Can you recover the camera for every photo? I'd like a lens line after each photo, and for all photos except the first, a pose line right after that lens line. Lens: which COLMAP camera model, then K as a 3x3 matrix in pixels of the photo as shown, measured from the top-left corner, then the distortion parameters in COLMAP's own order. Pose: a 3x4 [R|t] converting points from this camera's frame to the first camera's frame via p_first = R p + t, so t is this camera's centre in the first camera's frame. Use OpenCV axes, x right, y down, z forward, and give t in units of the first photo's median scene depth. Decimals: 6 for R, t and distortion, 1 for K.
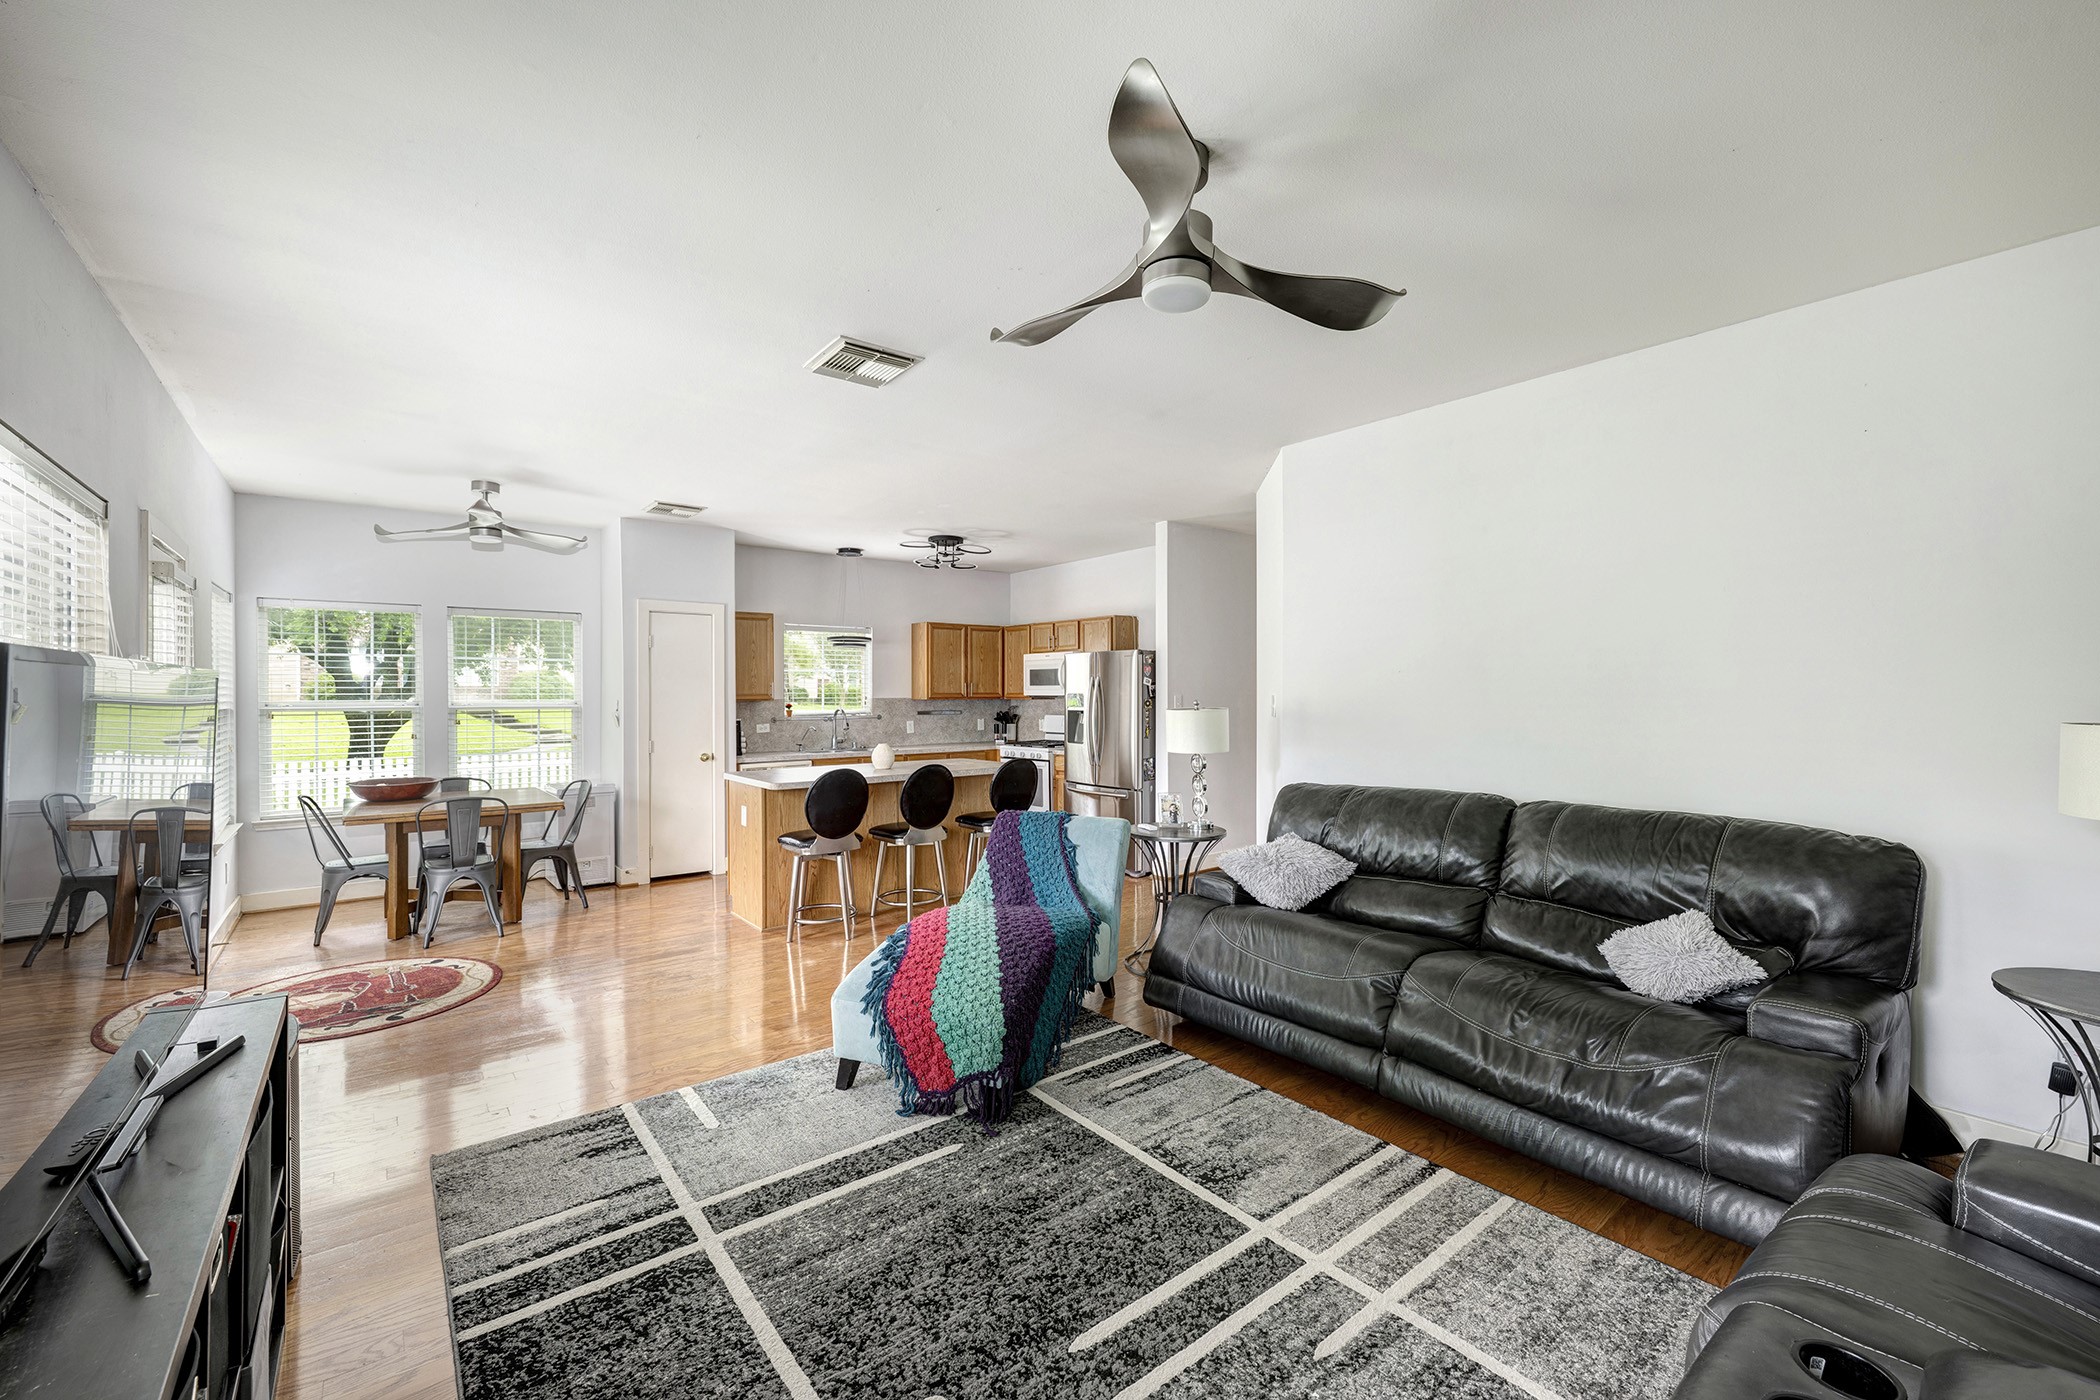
lens RADIAL K [[866.3, 0, 1050.0], [0, 866.3, 700.0], [0, 0, 1]] dist [-0.000215, -0.000039]
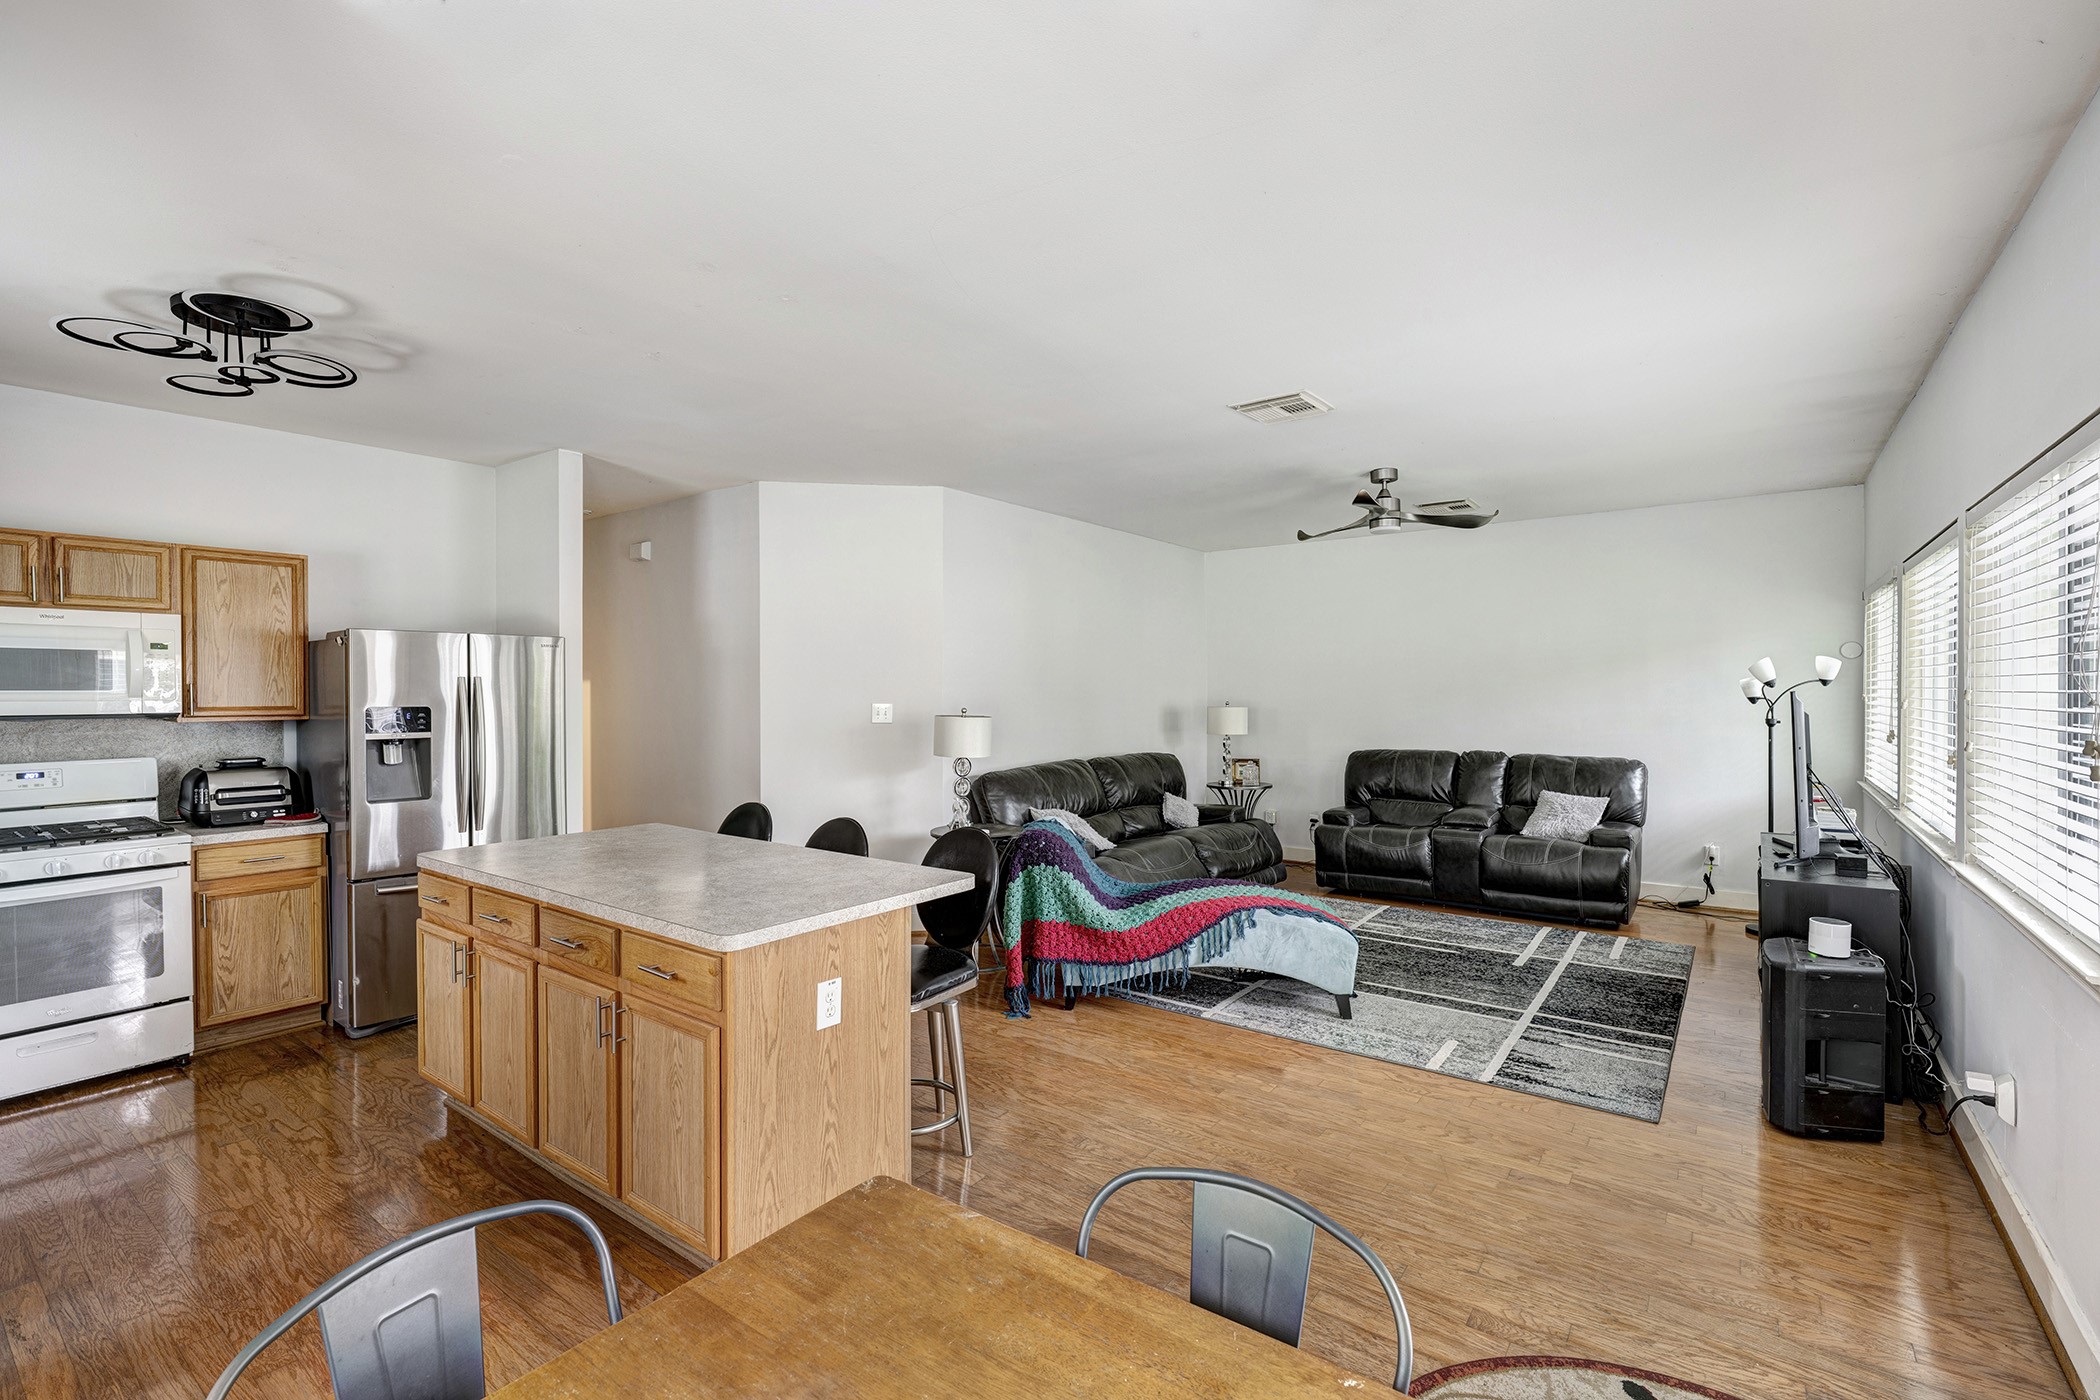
lens RADIAL K [[927.8, 0, 1050.0], [0, 927.8, 700.0], [0, 0, 1]] dist [0.000412, 0.000052]
pose [[-0.259878, -0.001919, 0.965639, -0.567315], [0.013368, 0.999895, 0.005584, -0.008736], [-0.965549, 0.014359, -0.259825, 0.702579]]
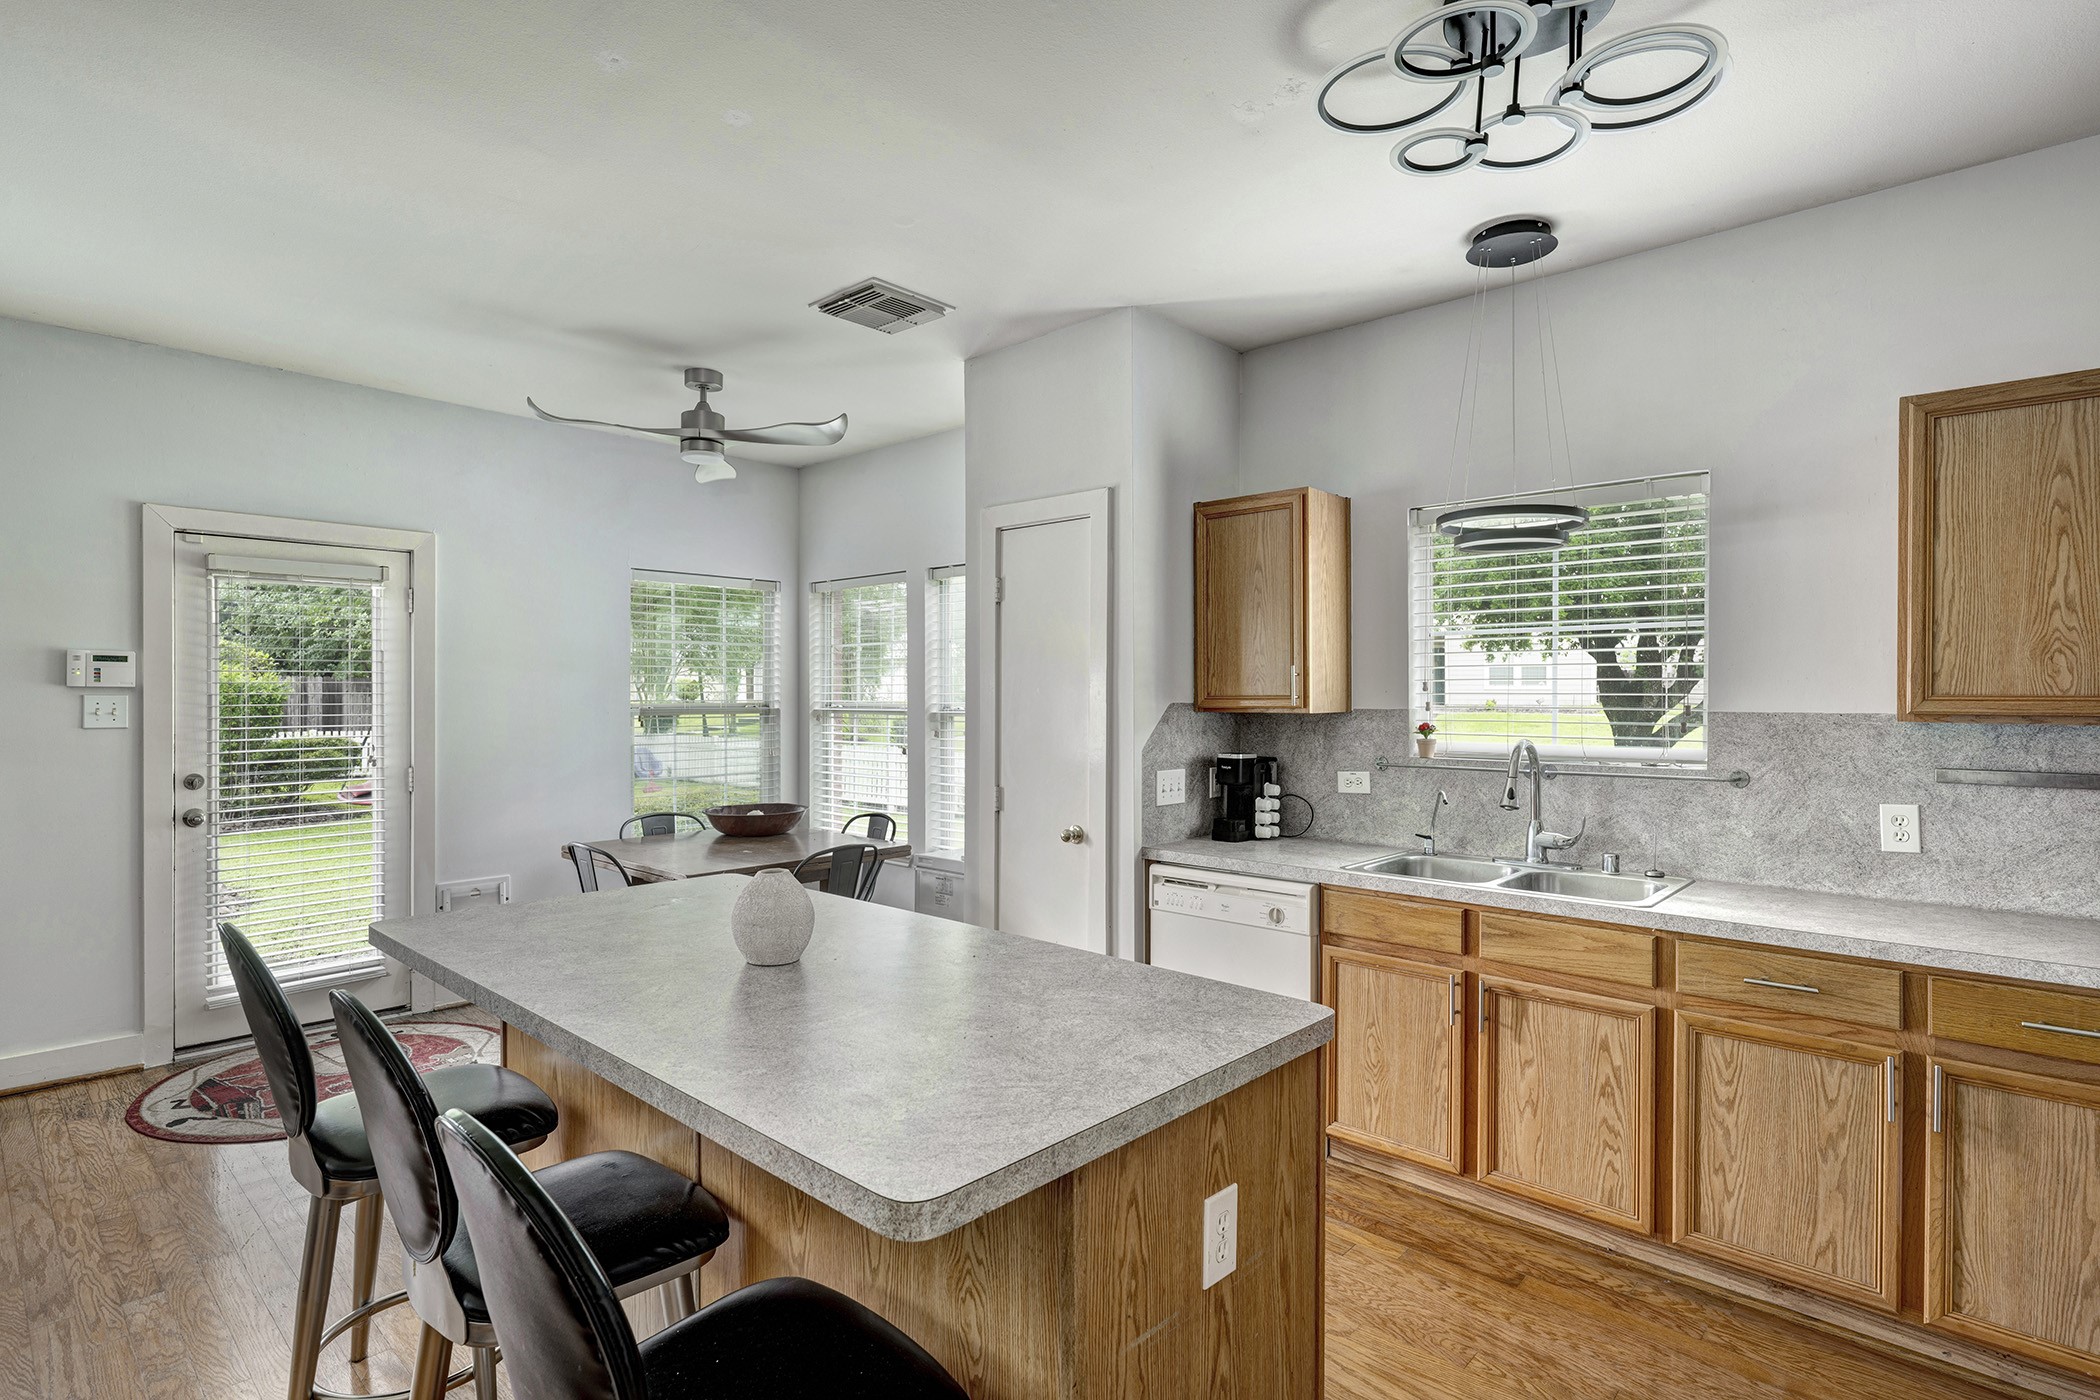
lens RADIAL K [[1059.9, 0, 999.7], [0, 1059.9, 667.5], [0, 0, 1]] dist [0.000700, -0.000132]
pose [[0.131576, -0.022502, -0.991051, 0.126244], [-0.011093, 0.999646, -0.024170, -0.006221], [0.991244, 0.014174, 0.131280, 0.771938]]
